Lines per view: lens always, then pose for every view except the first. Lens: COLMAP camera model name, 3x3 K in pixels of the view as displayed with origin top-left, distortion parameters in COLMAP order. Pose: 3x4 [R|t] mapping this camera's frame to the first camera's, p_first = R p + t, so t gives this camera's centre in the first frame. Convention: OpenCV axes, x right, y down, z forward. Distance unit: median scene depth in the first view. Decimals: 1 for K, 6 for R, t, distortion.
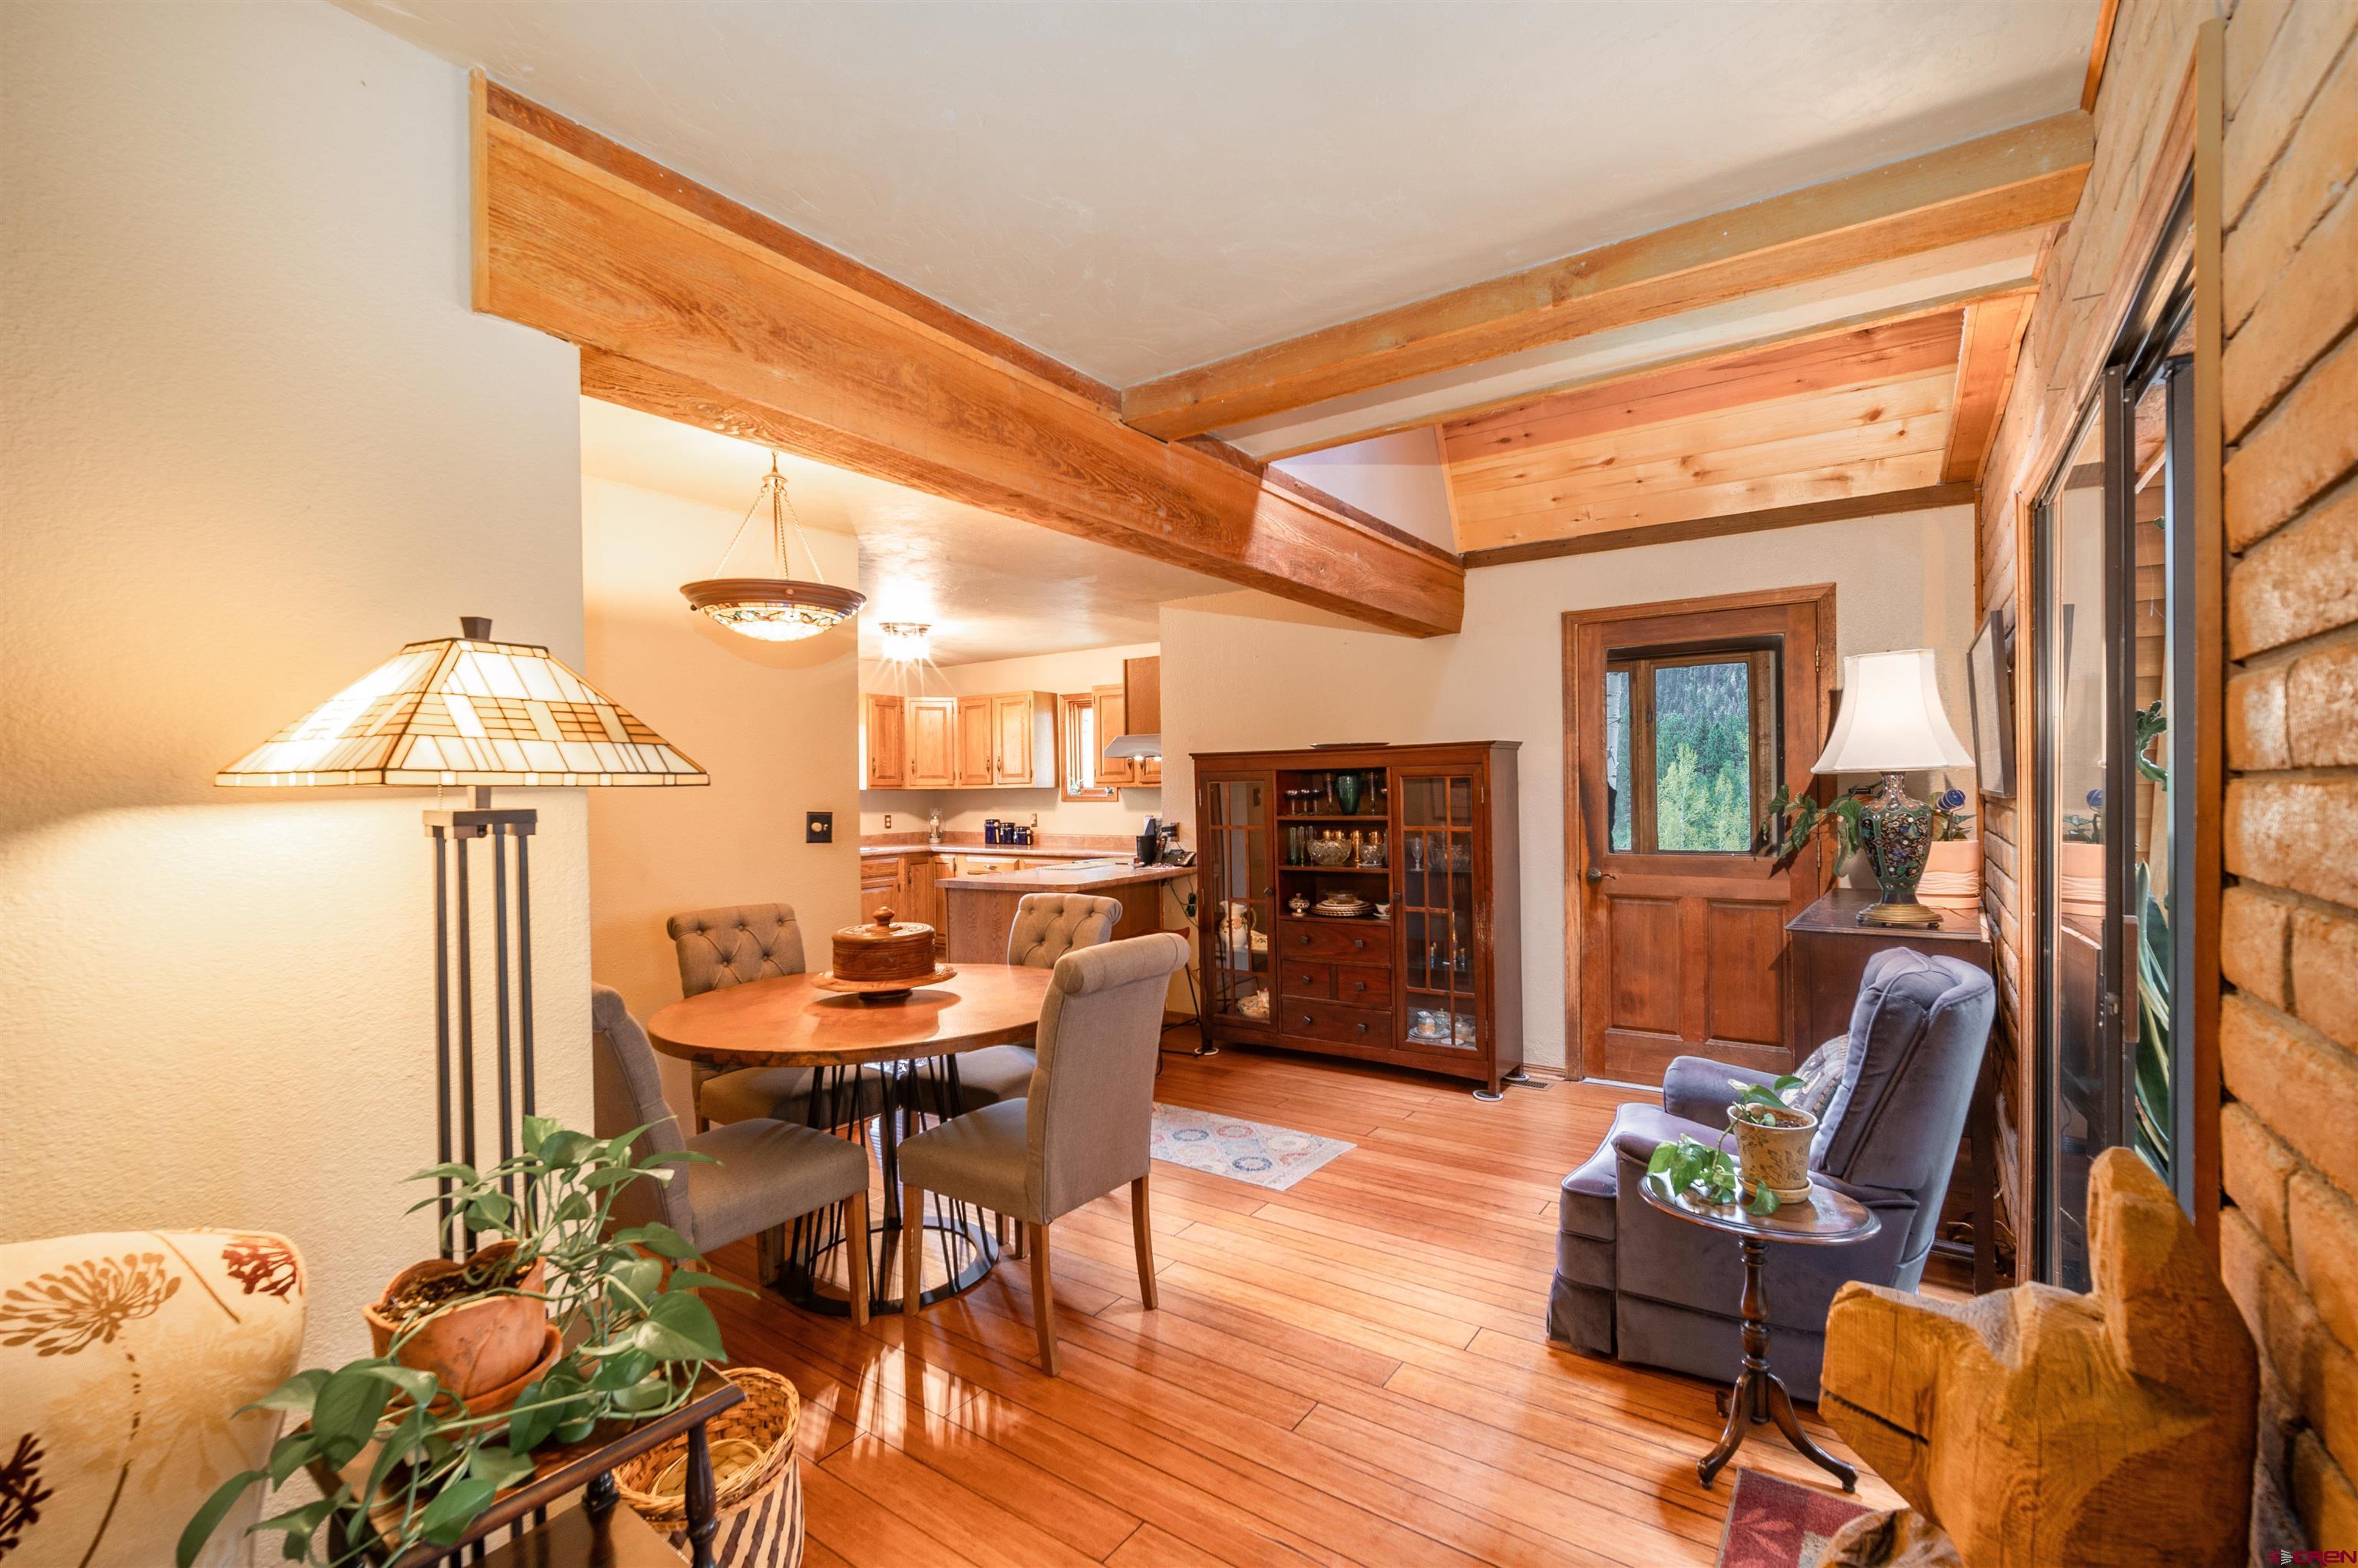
lens RADIAL K [[1018.4, 0, 1187.8], [0, 1018.4, 786.9], [0, 0, 1]] dist [-0.011188, 0.003522]
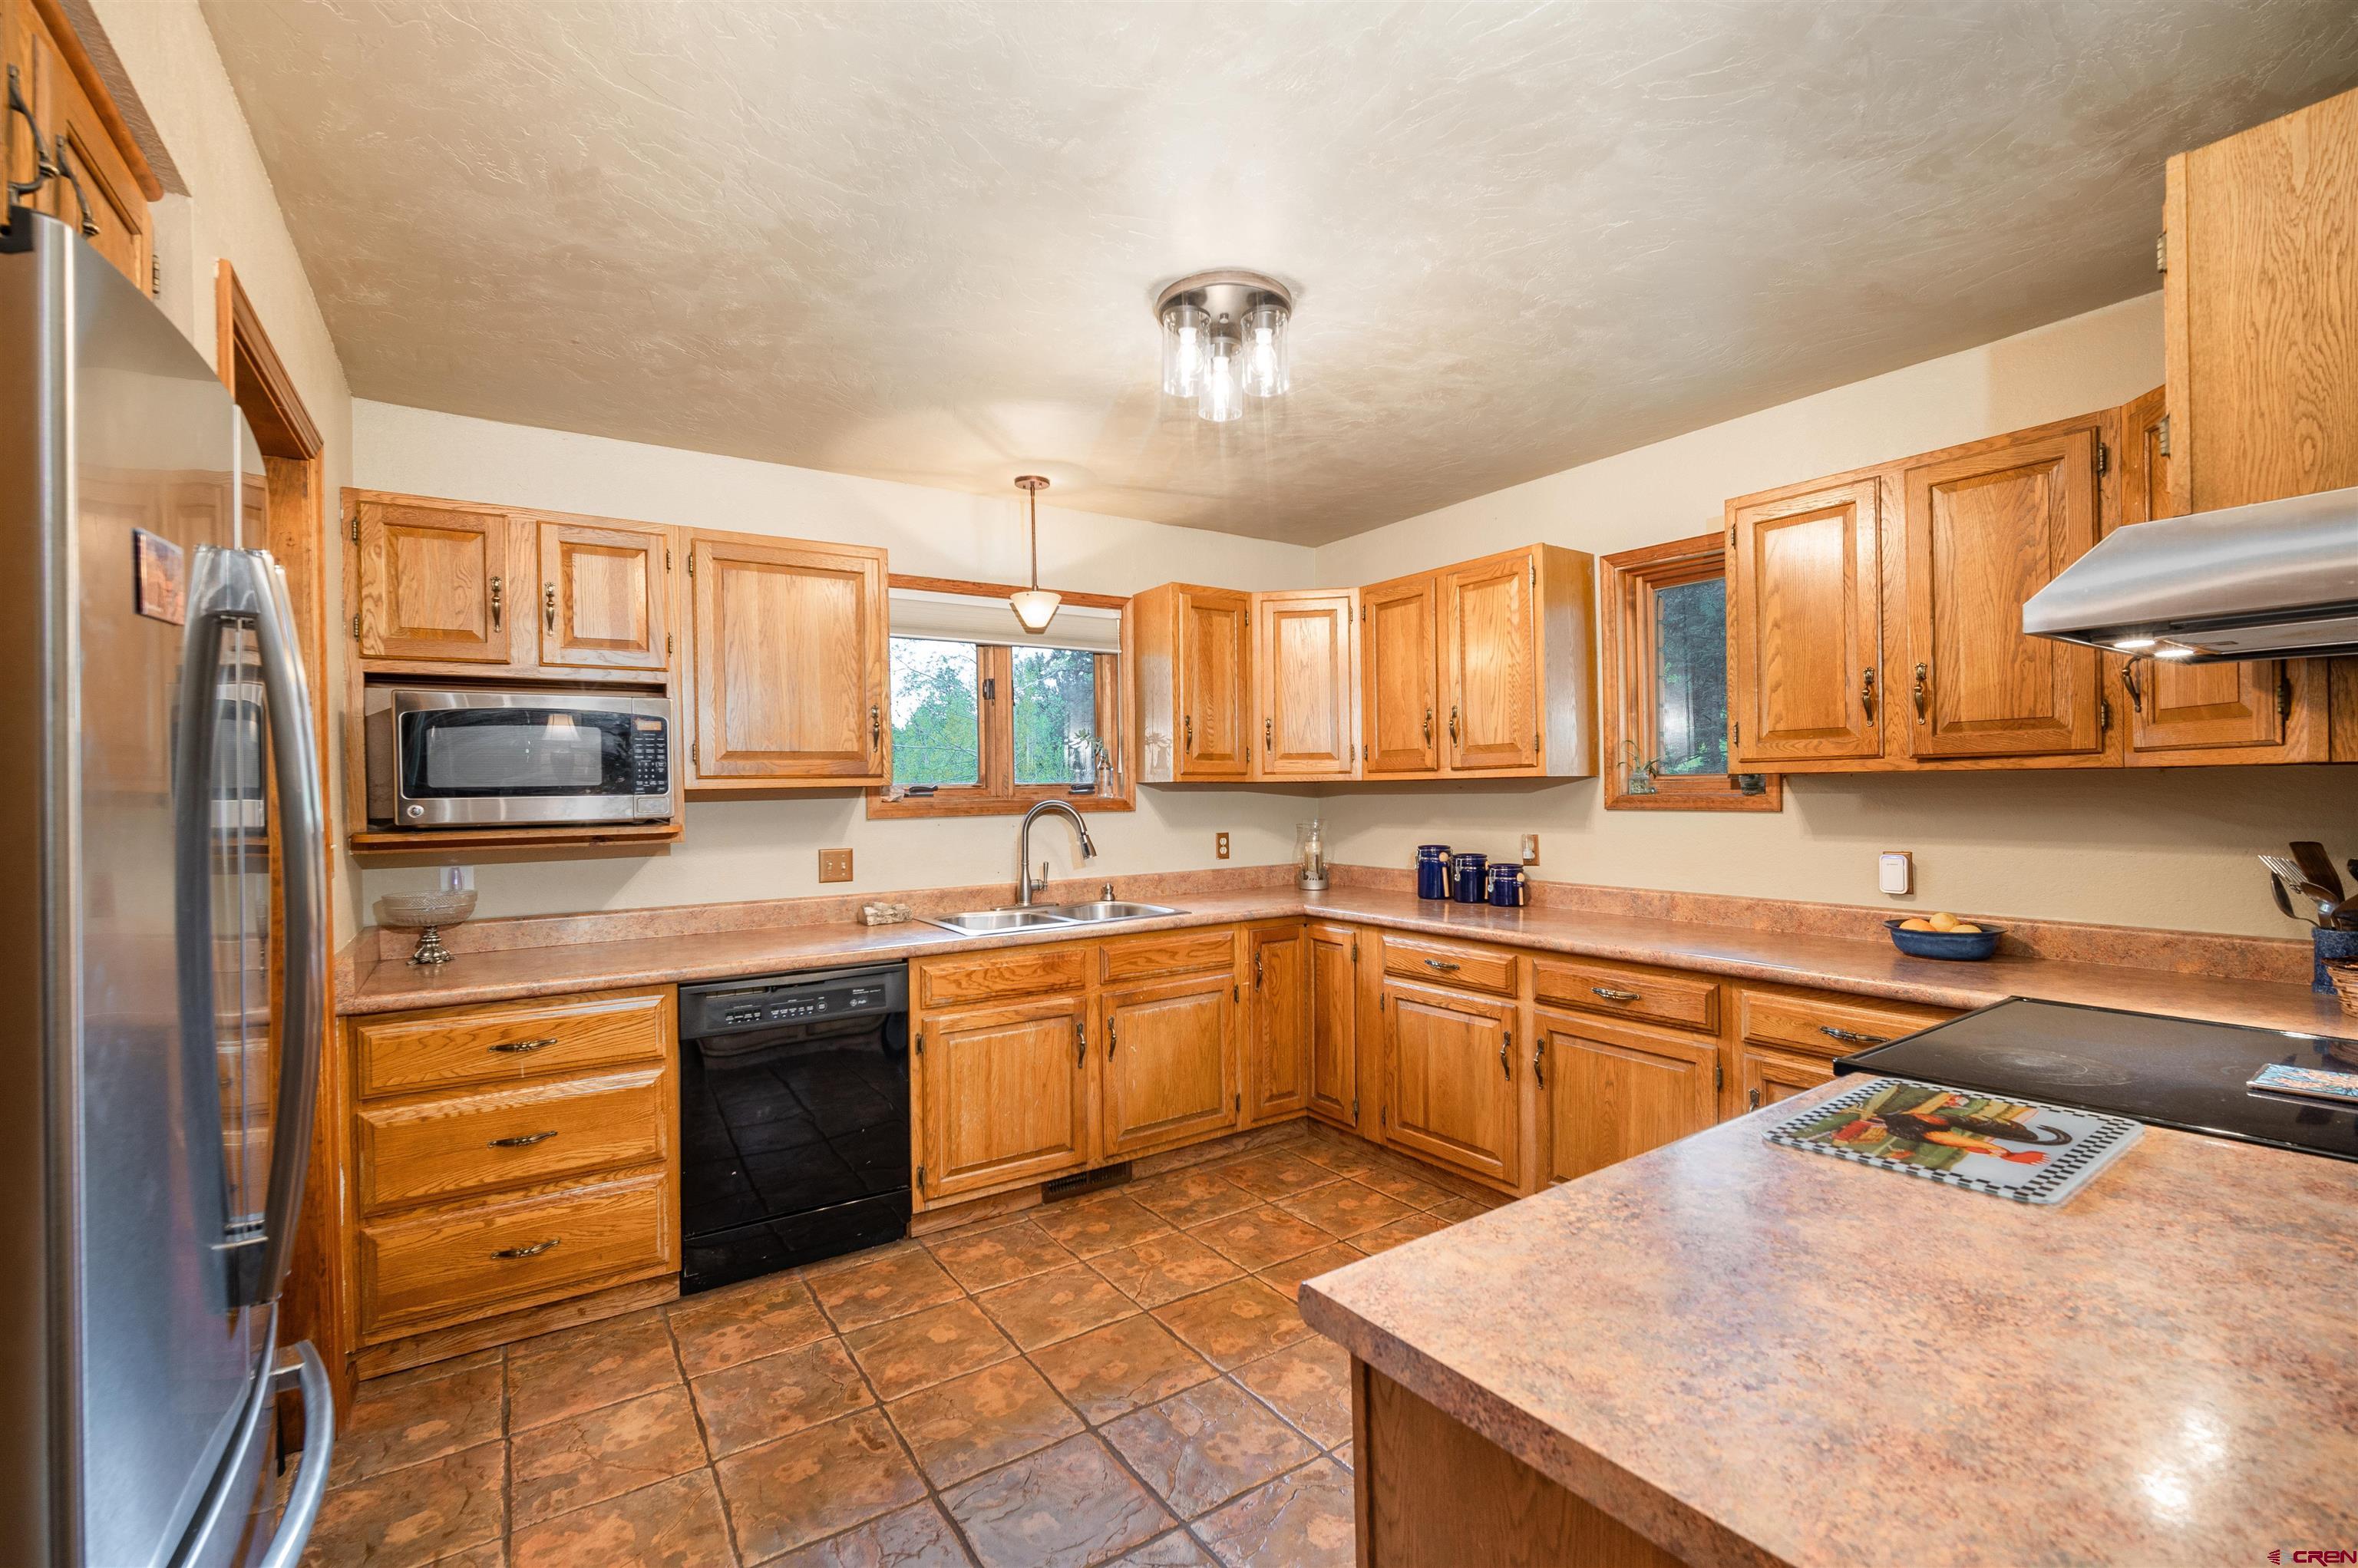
lens RADIAL K [[1018.4, 0, 1187.8], [0, 1018.4, 786.9], [0, 0, 1]] dist [-0.011188, 0.003522]
pose [[0.929769, 0.000109, -0.368143, -0.127846], [0.001690, 0.999988, 0.004564, 0.002703], [0.368139, -0.004865, 0.929758, 0.536562]]
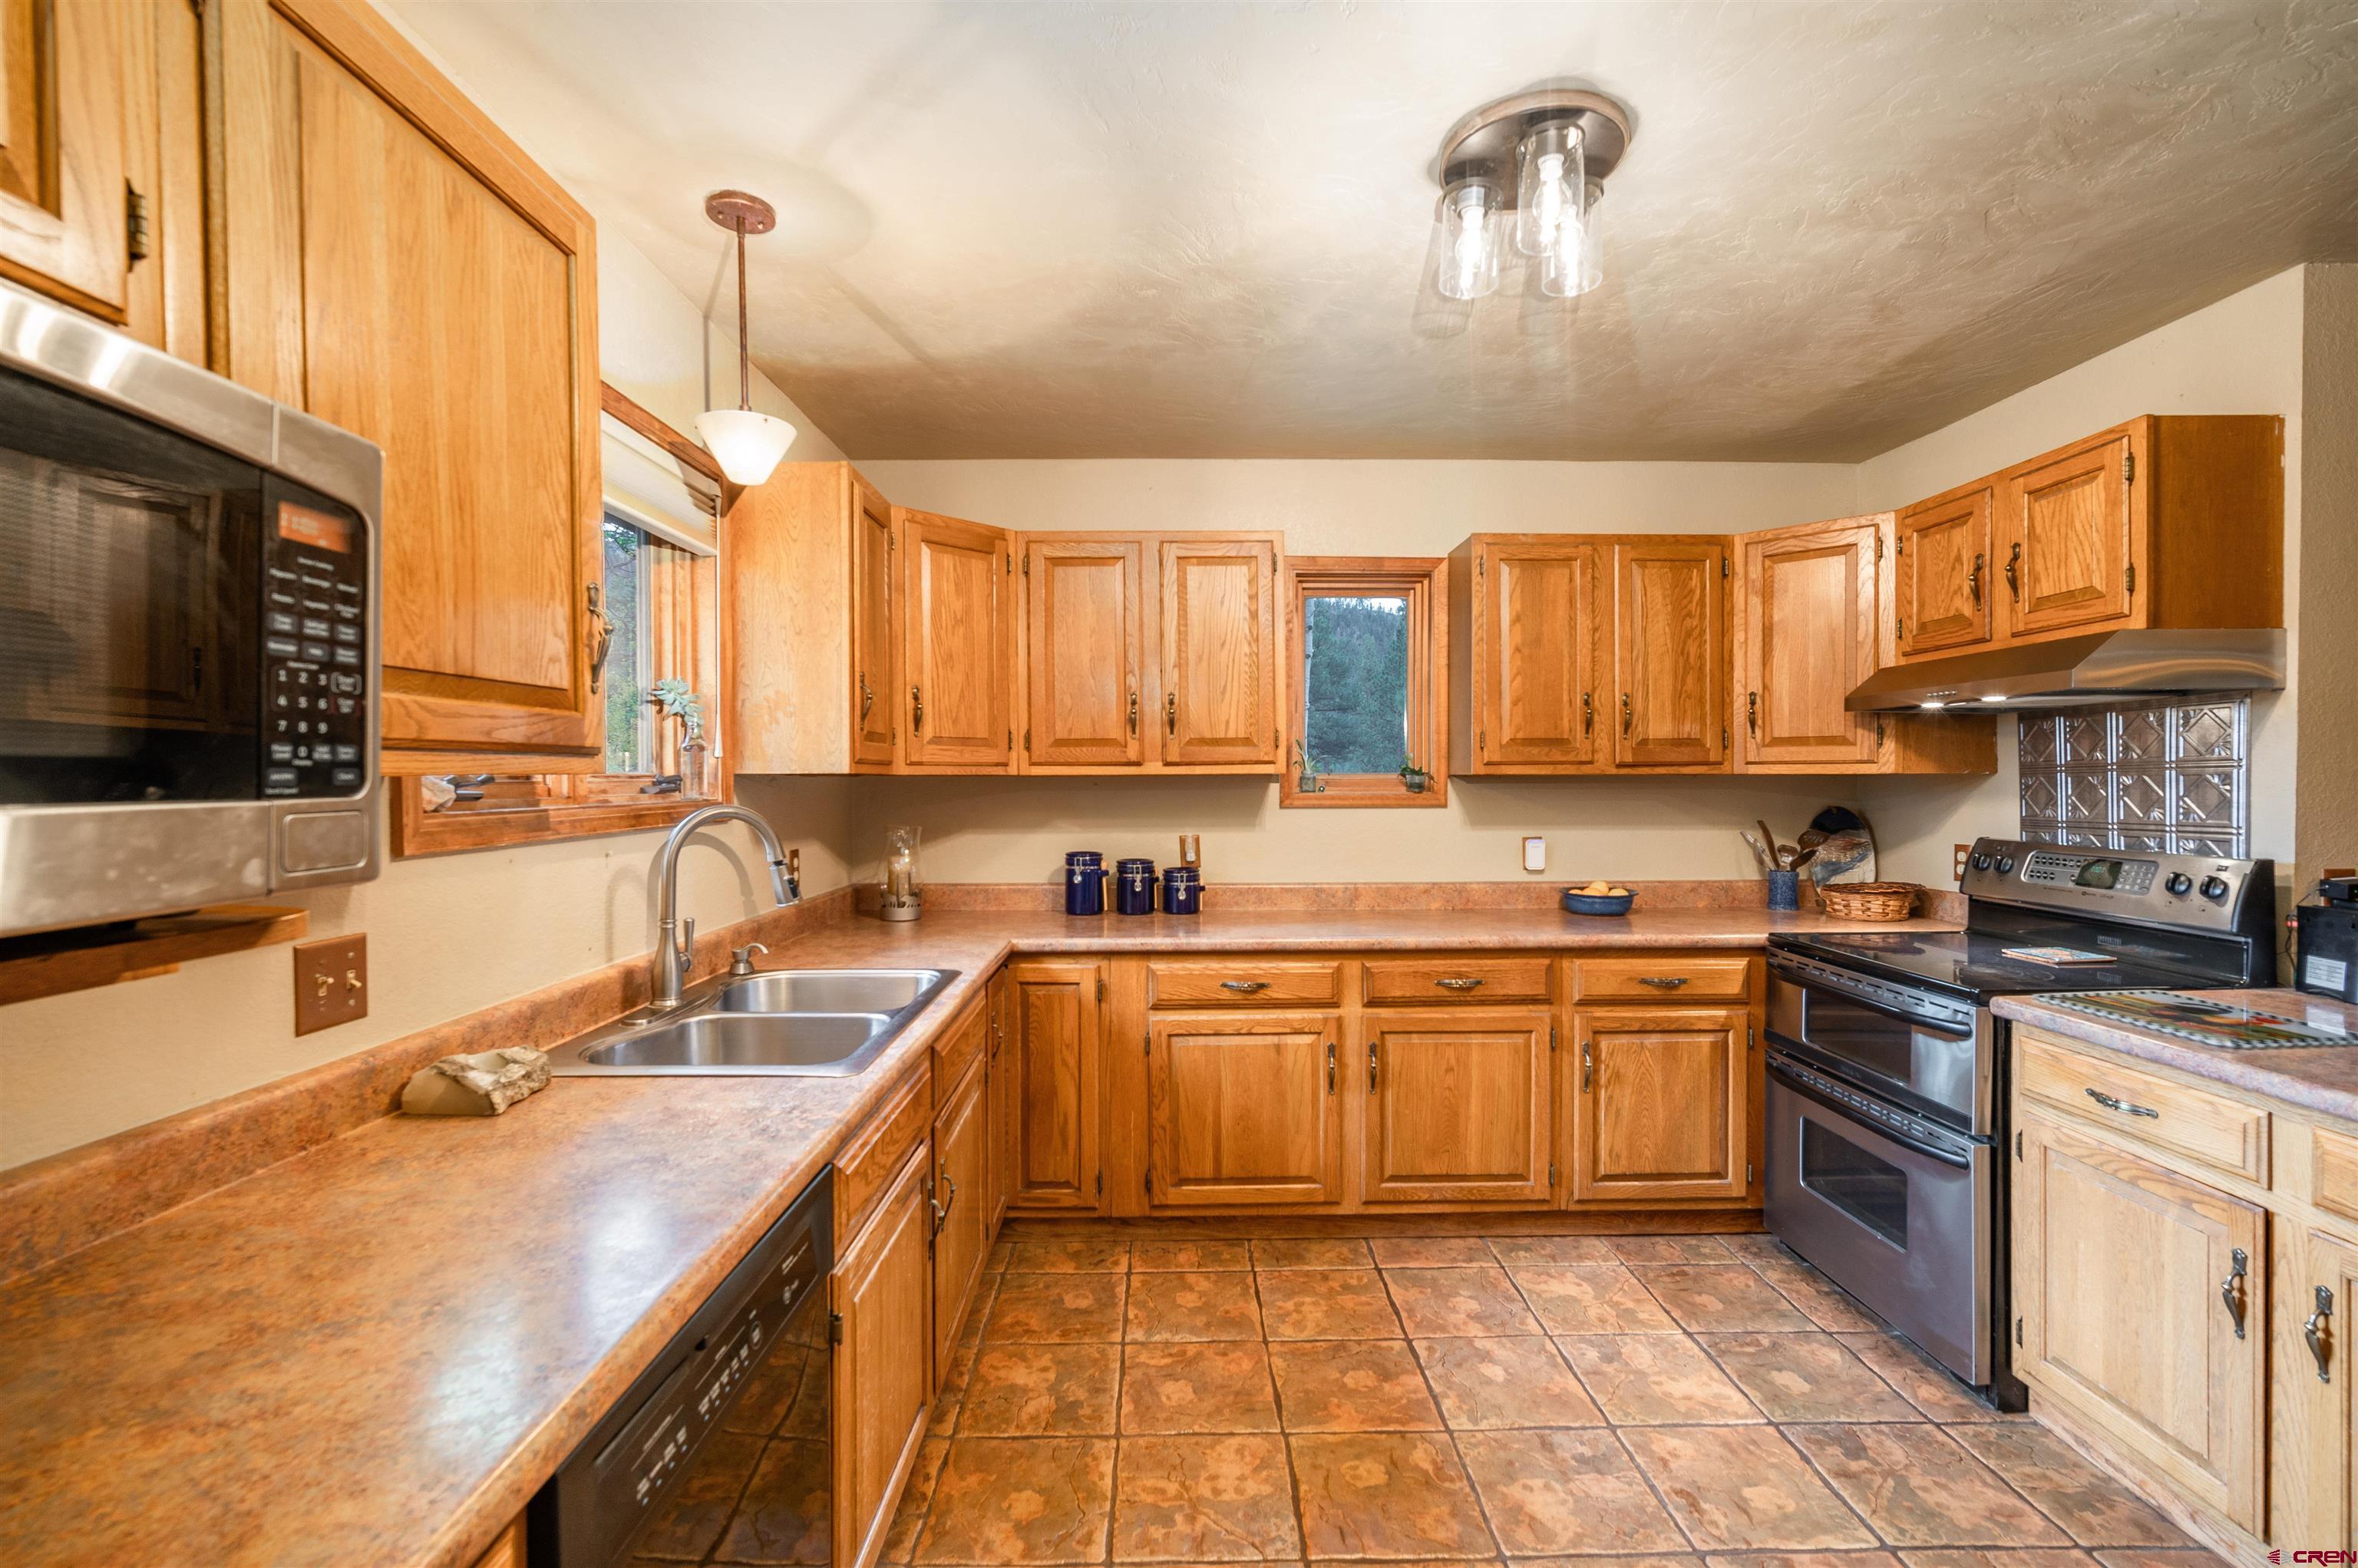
lens RADIAL K [[1018.4, 0, 1187.8], [0, 1018.4, 786.9], [0, 0, 1]] dist [-0.011188, 0.003522]
pose [[0.816720, 0.003973, 0.577020, -0.394602], [-0.008777, 0.999946, 0.005538, 0.003795], [-0.576967, -0.009588, 0.816711, 0.664096]]
